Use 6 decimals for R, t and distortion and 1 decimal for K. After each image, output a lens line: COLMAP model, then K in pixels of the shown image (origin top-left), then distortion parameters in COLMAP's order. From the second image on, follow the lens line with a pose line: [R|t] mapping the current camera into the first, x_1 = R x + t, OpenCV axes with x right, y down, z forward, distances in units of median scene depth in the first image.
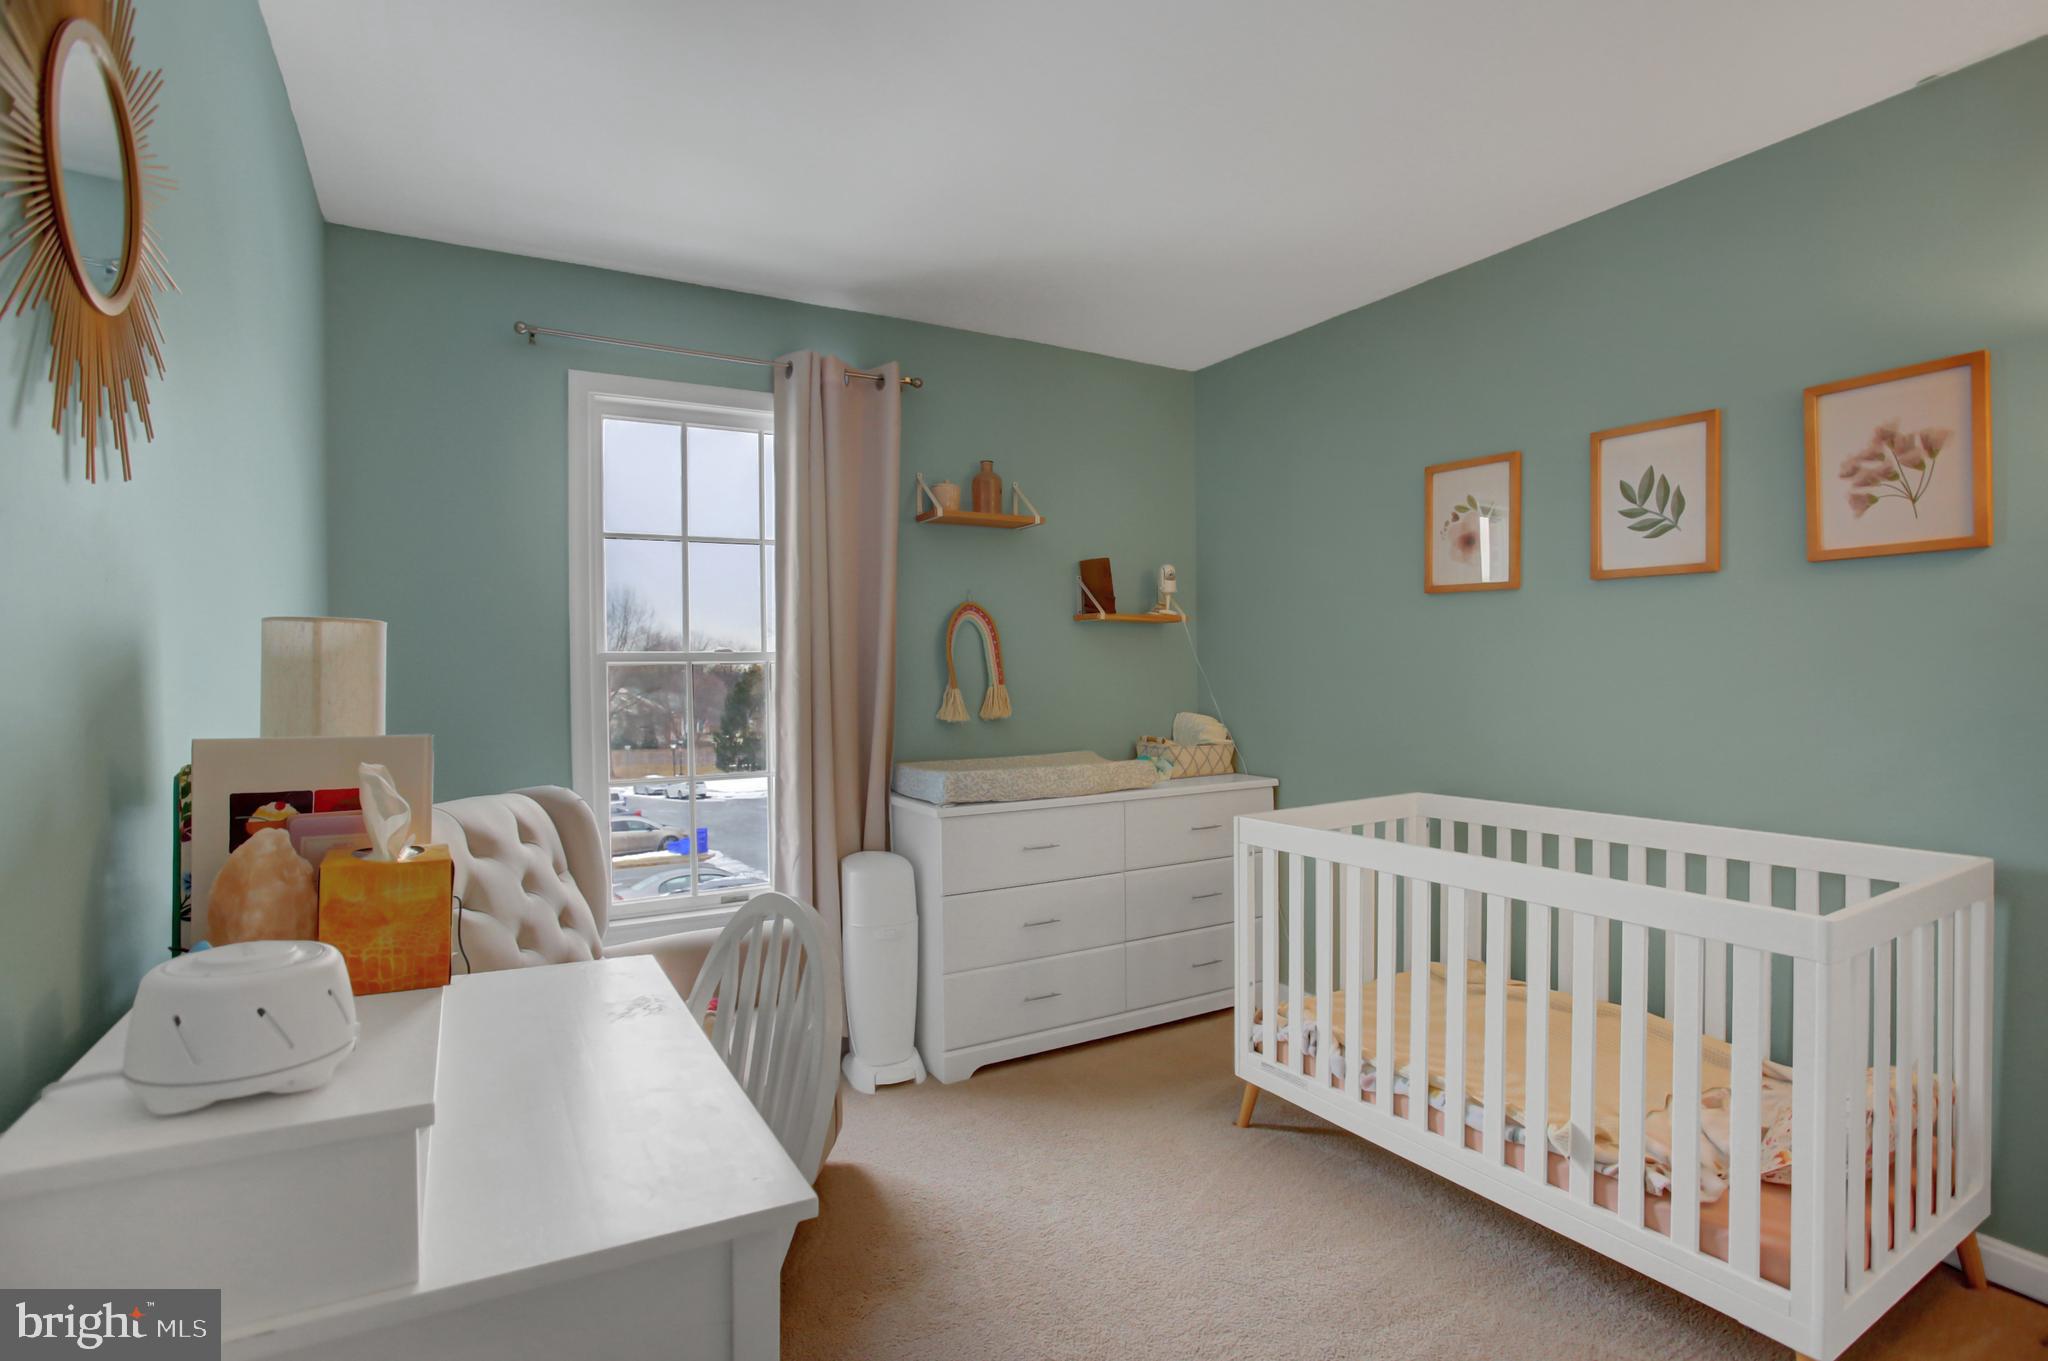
lens RADIAL K [[1060.8, 0, 1024.0], [0, 1060.8, 680.5], [0, 0, 1]] dist [-0.072835, 0.041409]
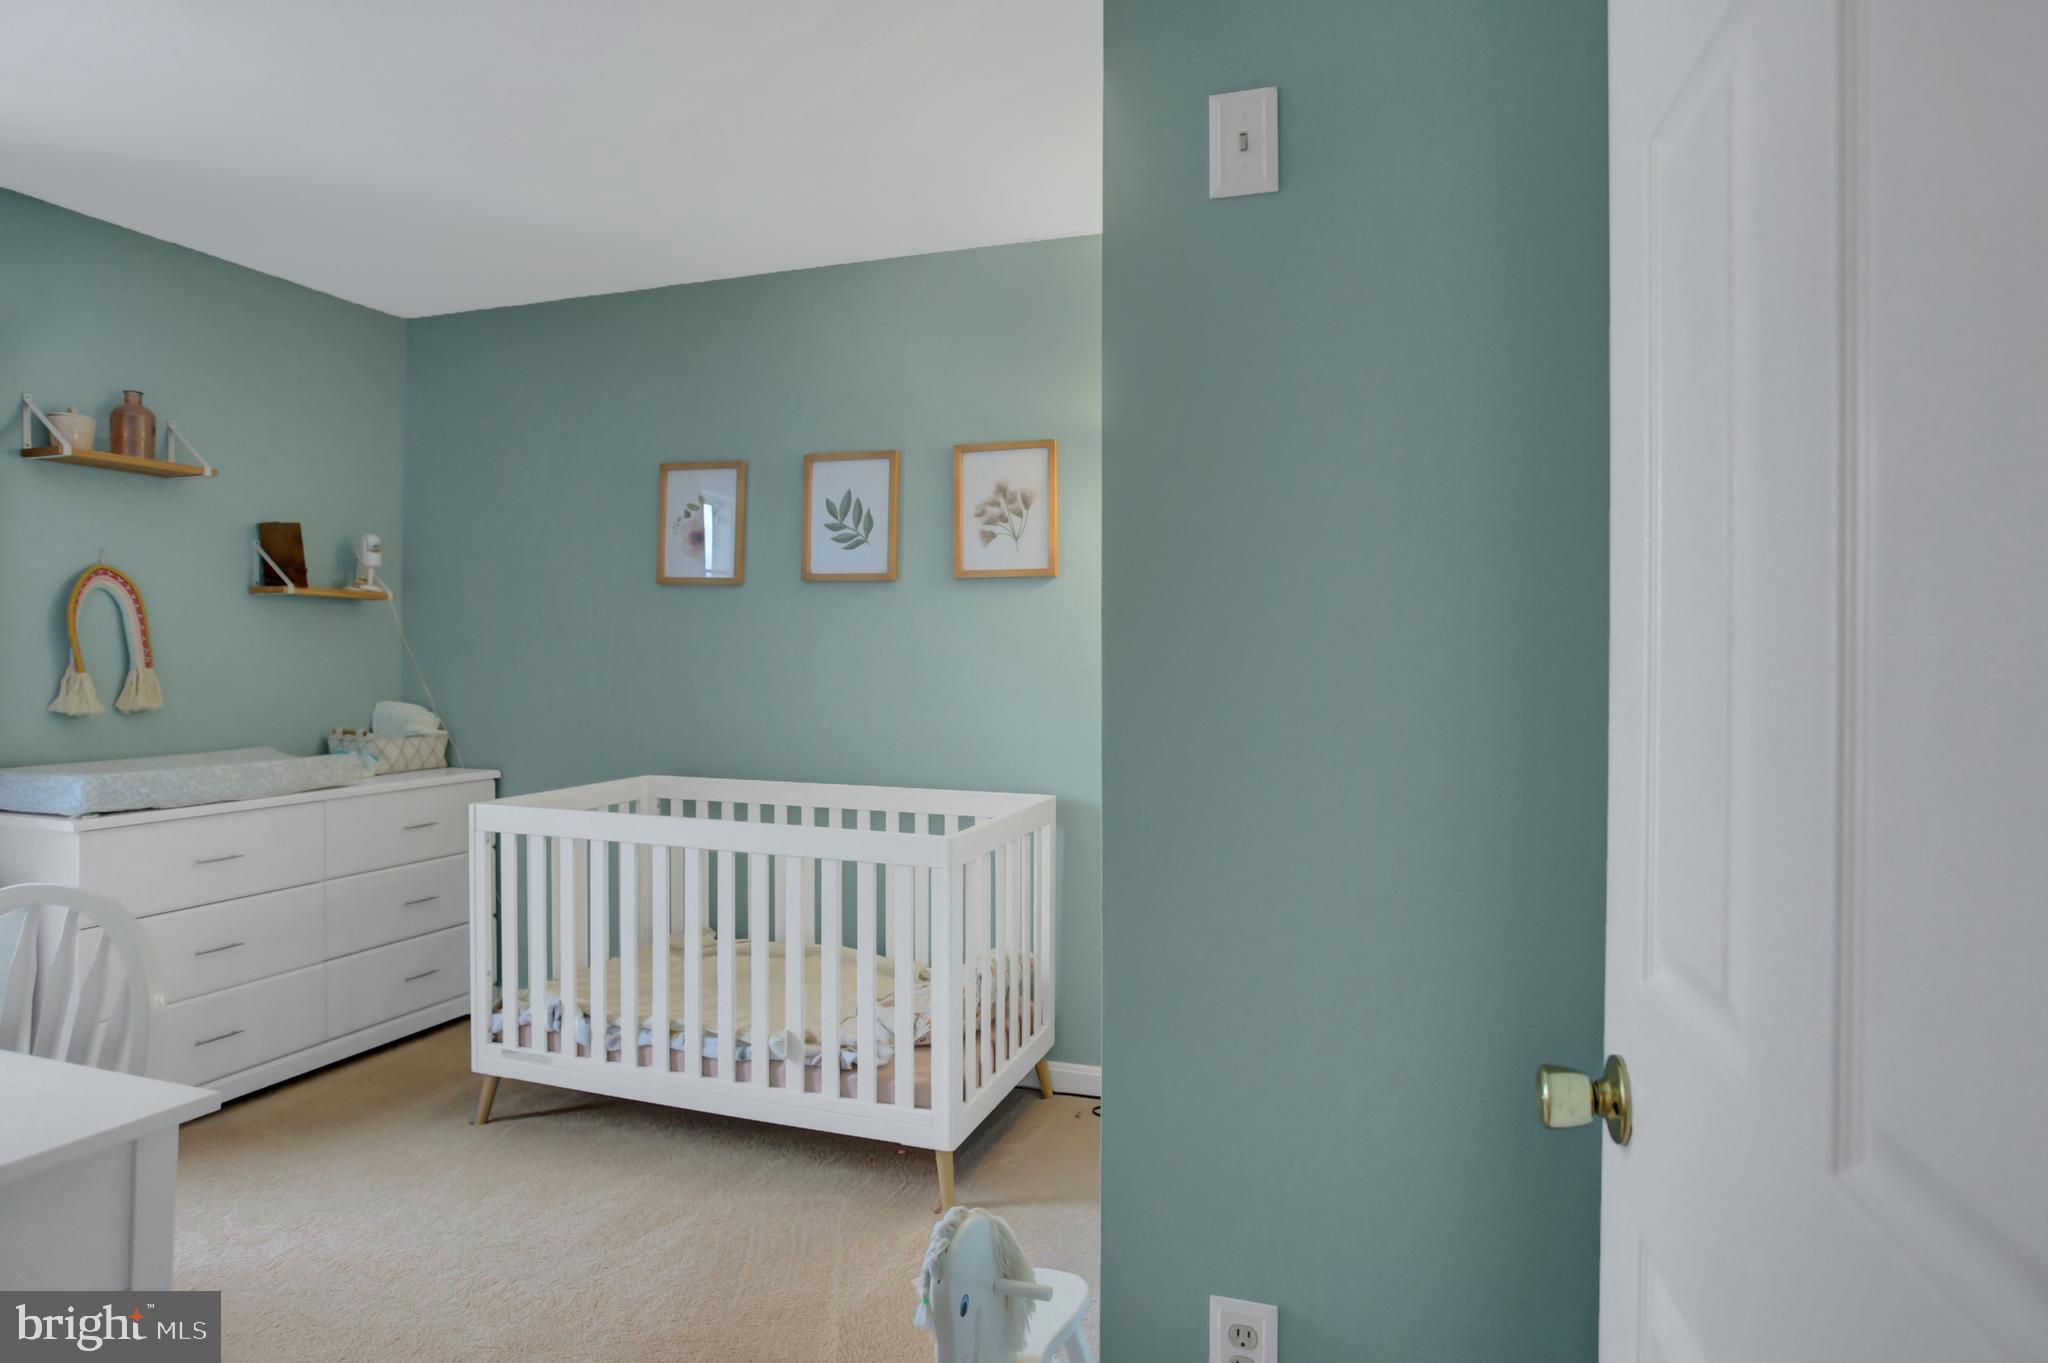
lens RADIAL K [[1146.7, 0, 1024.0], [0, 1146.7, 681.5], [0, 0, 1]] dist [-0.084387, 0.039958]
pose [[0.772260, 0.000920, 0.635306, -0.065418], [-0.008965, 0.999915, 0.009449, 0.000159], [-0.635244, -0.012993, 0.772202, -0.127630]]
